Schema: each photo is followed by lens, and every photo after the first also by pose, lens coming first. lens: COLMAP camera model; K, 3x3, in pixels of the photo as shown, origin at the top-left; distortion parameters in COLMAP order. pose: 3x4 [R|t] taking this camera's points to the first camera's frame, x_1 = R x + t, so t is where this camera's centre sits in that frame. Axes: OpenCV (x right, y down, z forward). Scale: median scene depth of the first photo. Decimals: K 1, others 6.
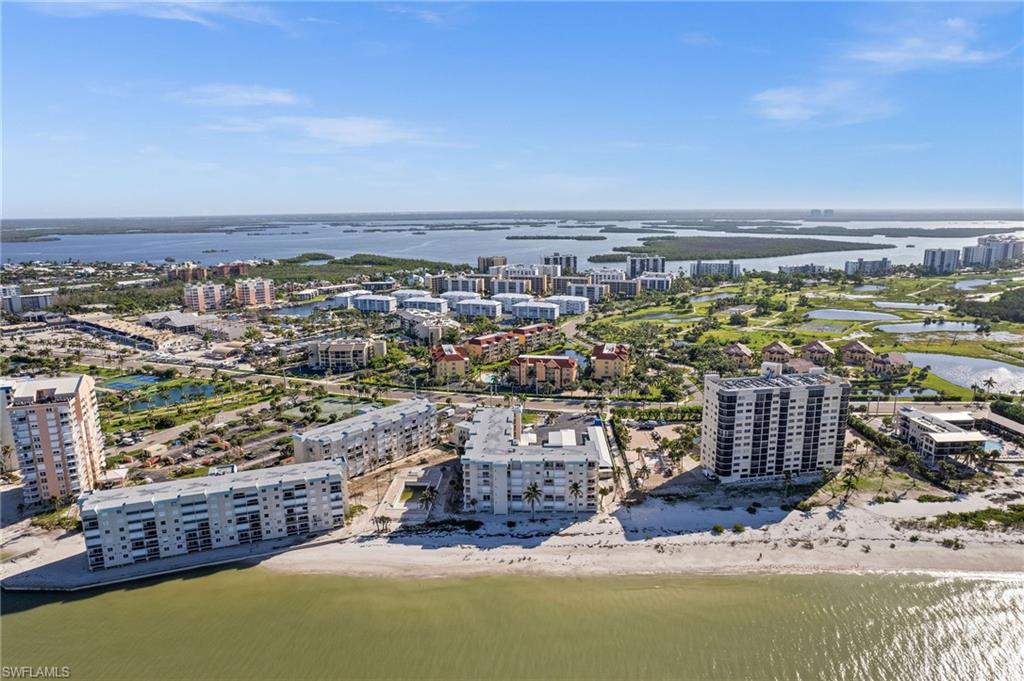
lens RADIAL K [[665.4, 0, 523.0], [0, 665.4, 340.4], [0, 0, 1]] dist [-0.063817, 0.059519]
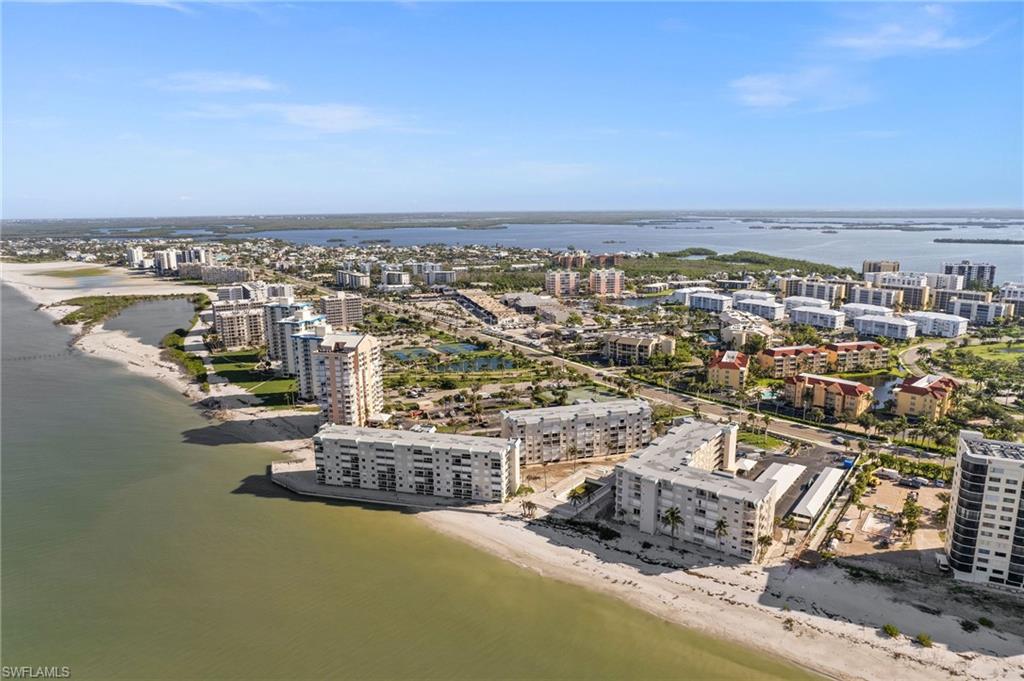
lens RADIAL K [[665.9, 0, 512.0], [0, 665.9, 340.5], [0, 0, 1]] dist [-0.066360, 0.060358]
pose [[0.809881, 0.118042, -0.574594, 0.243596], [-0.113837, 0.992549, 0.043453, -0.019788], [0.575442, 0.030219, 0.817284, 0.092050]]
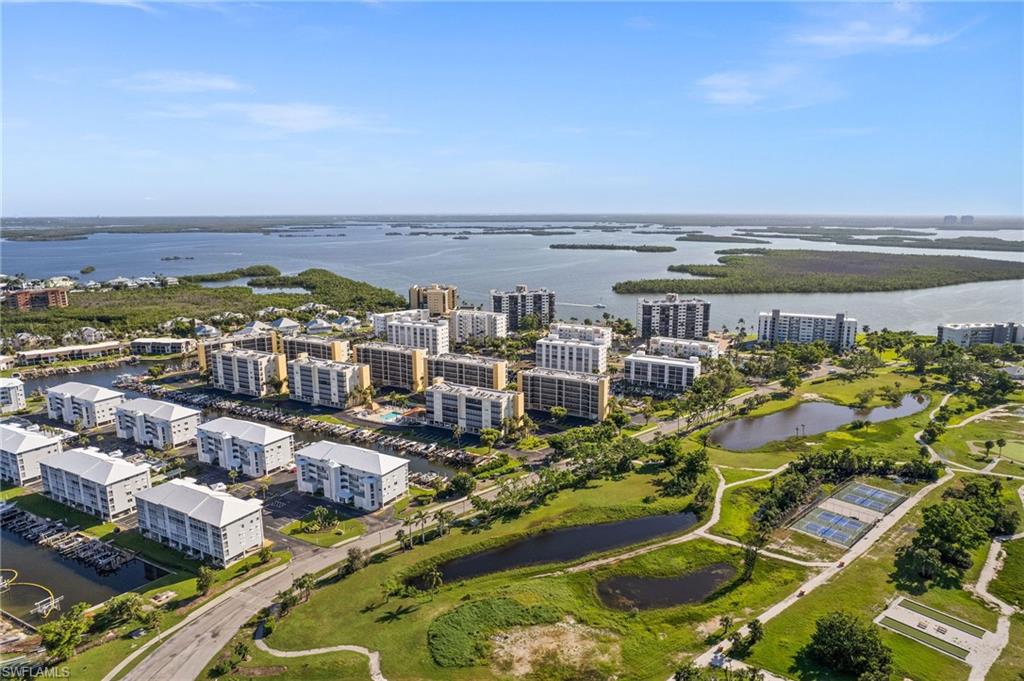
lens RADIAL K [[665.4, 0, 523.0], [0, 665.4, 340.4], [0, 0, 1]] dist [-0.063817, 0.059519]
pose [[0.988765, 0.037802, -0.144622, 0.465395], [-0.038232, 0.999269, -0.000192, -0.288184], [0.144509, 0.005719, 0.989487, 1.461338]]
